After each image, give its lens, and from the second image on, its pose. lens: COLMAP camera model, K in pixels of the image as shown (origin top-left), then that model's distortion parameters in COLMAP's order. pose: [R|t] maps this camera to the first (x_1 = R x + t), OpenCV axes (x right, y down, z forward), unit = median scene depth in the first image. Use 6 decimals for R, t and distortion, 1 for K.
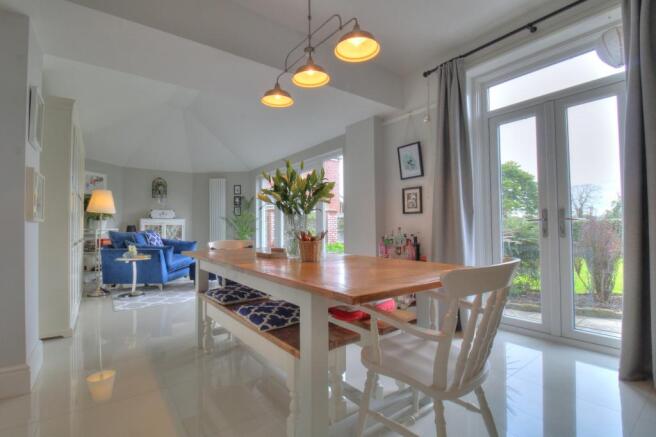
lens RADIAL K [[312.4, 0, 328.2], [0, 312.4, 218.0], [0, 0, 1]] dist [0.000631, 0.000092]
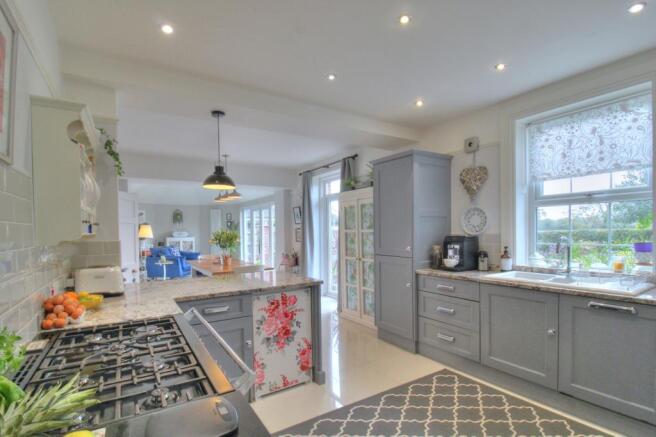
lens RADIAL K [[312.4, 0, 325.0], [0, 312.4, 236.1], [0, 0, 1]] dist [0.000631, 0.000092]
pose [[0.998032, -0.002633, -0.062650, 0.377365], [0.005337, 0.999060, 0.043030, -0.089549], [0.062477, -0.043279, 0.997108, -0.663574]]
